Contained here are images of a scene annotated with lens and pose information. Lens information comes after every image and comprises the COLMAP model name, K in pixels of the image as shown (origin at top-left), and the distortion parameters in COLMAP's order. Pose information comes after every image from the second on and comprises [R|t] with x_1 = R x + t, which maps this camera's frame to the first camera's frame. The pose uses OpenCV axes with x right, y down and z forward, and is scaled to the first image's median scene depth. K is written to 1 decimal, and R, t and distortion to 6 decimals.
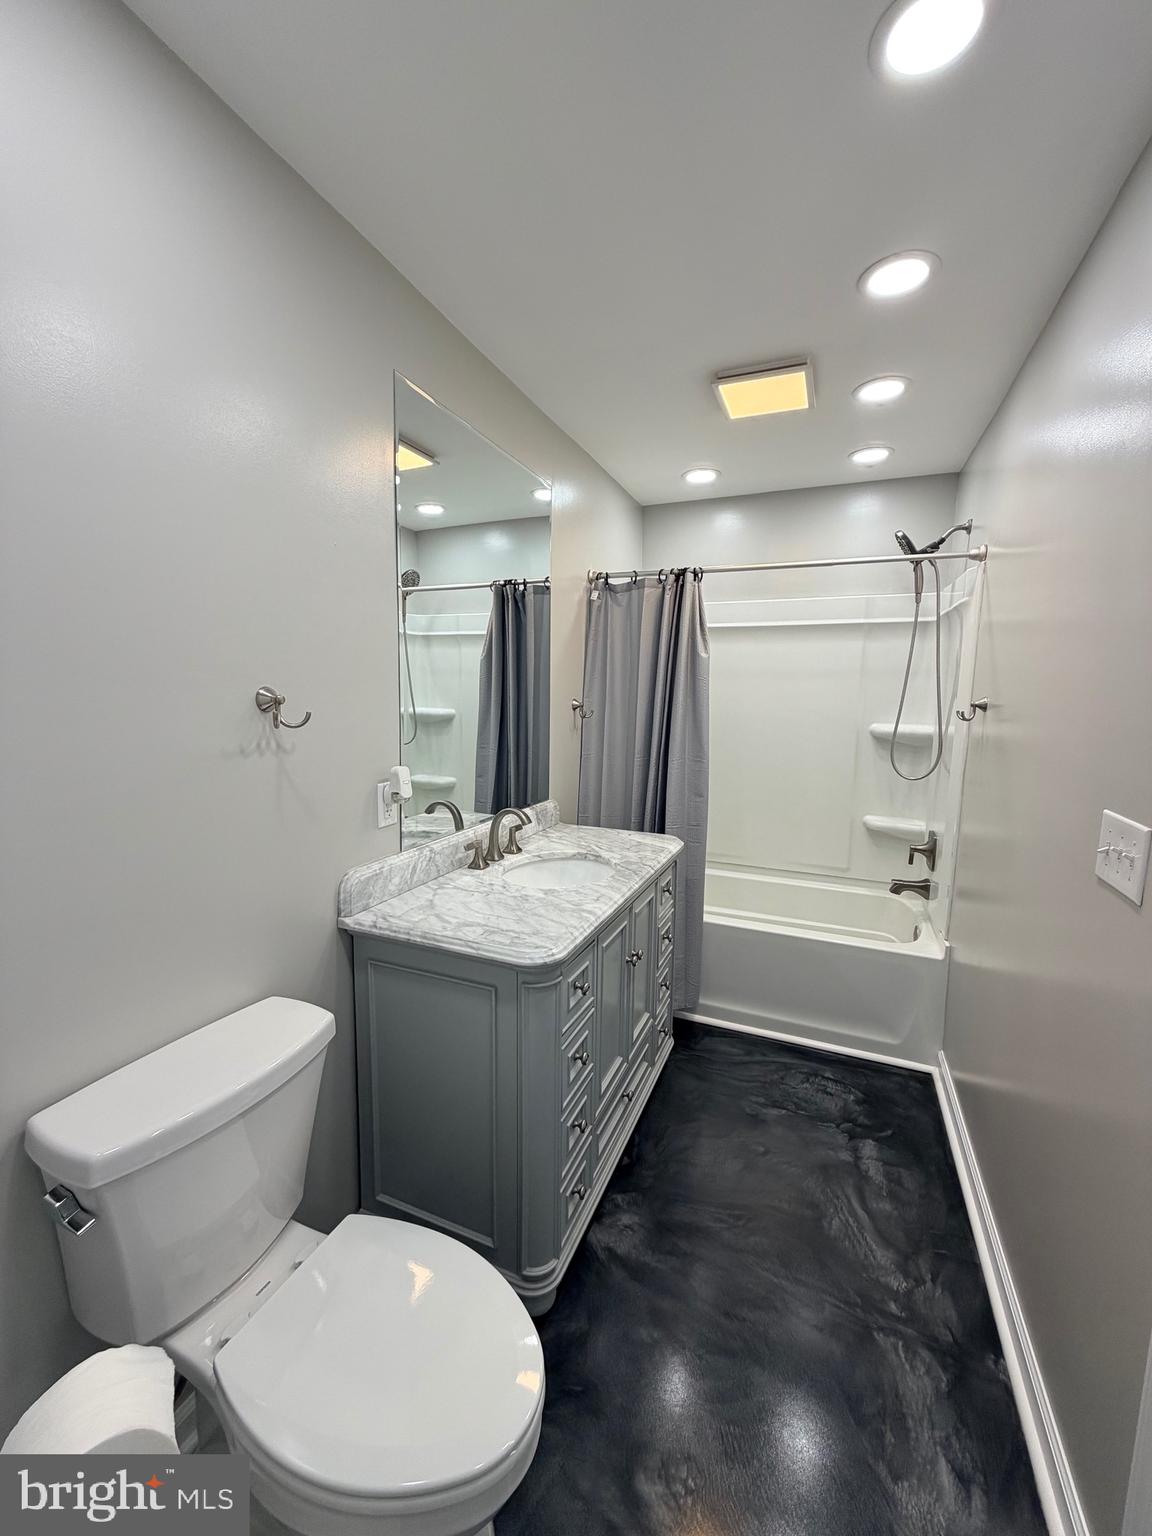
lens RADIAL K [[613.5, 0, 577.1], [0, 613.5, 762.1], [0, 0, 1]] dist [-0.002708, 0.000637]
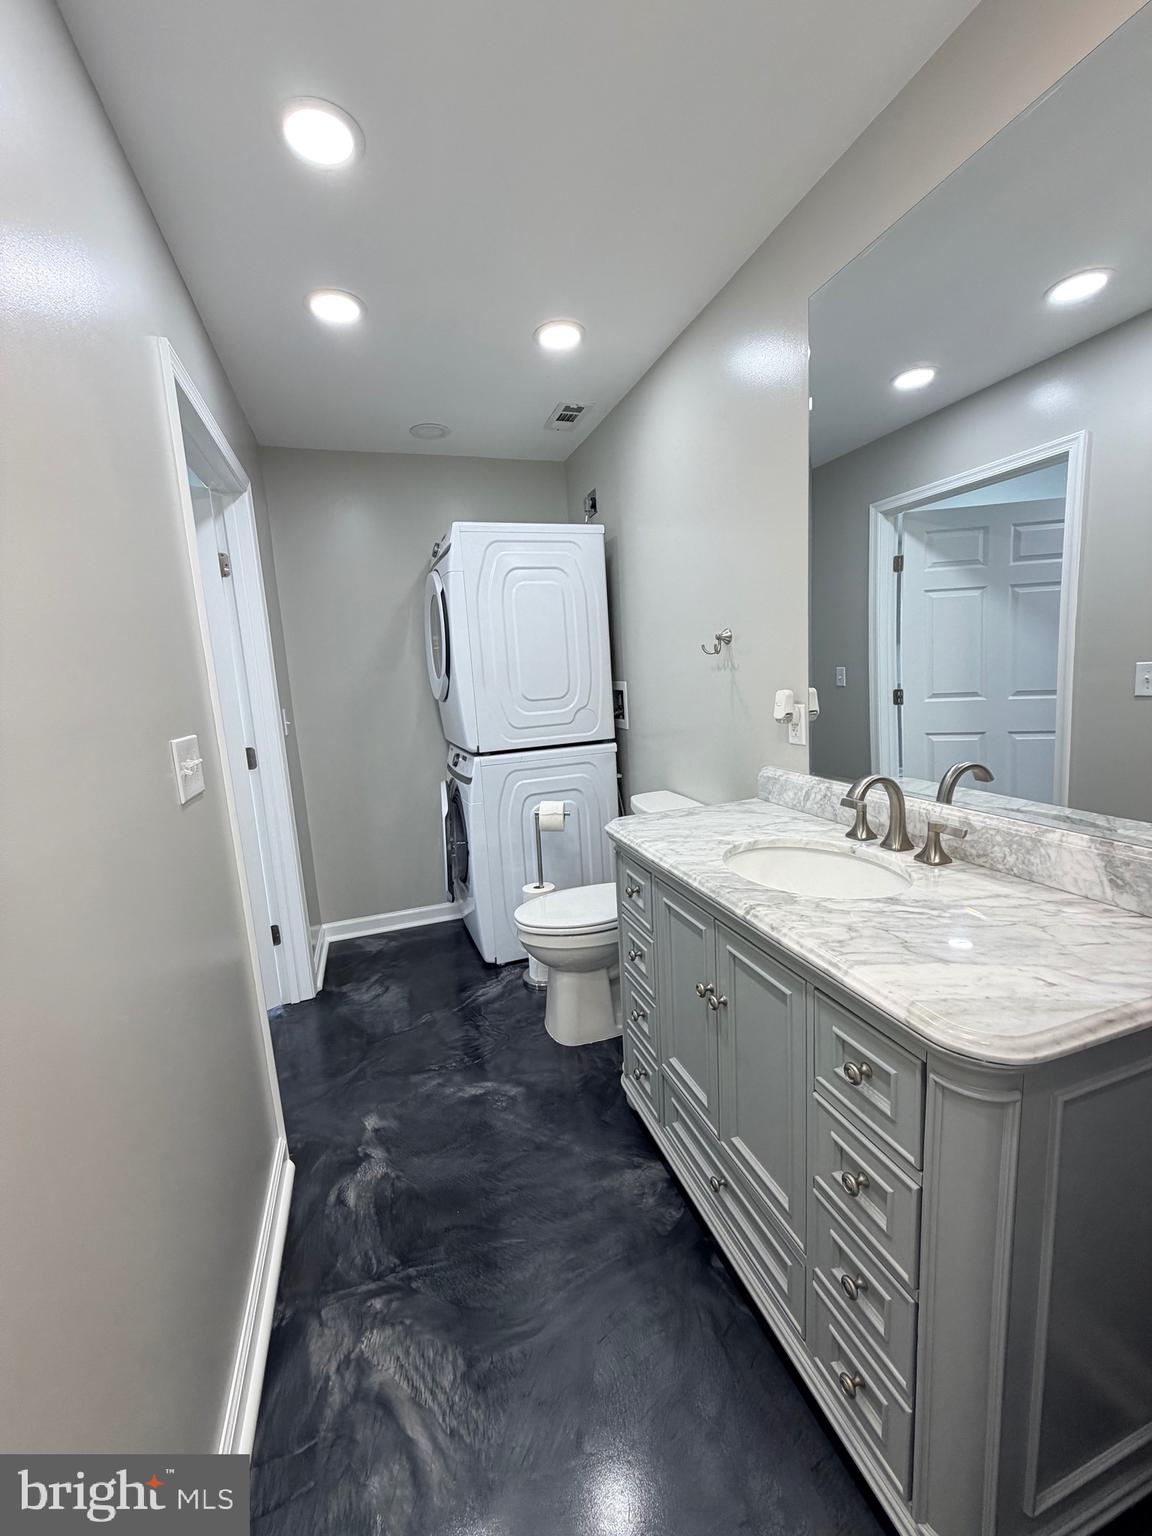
lens RADIAL K [[613.5, 0, 579.7], [0, 613.5, 771.5], [0, 0, 1]] dist [-0.002708, 0.000637]
pose [[-0.750624, 0.131169, -0.647579, 0.683200], [-0.031095, 0.971998, 0.232924, -0.090709], [0.659998, 0.194975, -0.725526, 1.497941]]
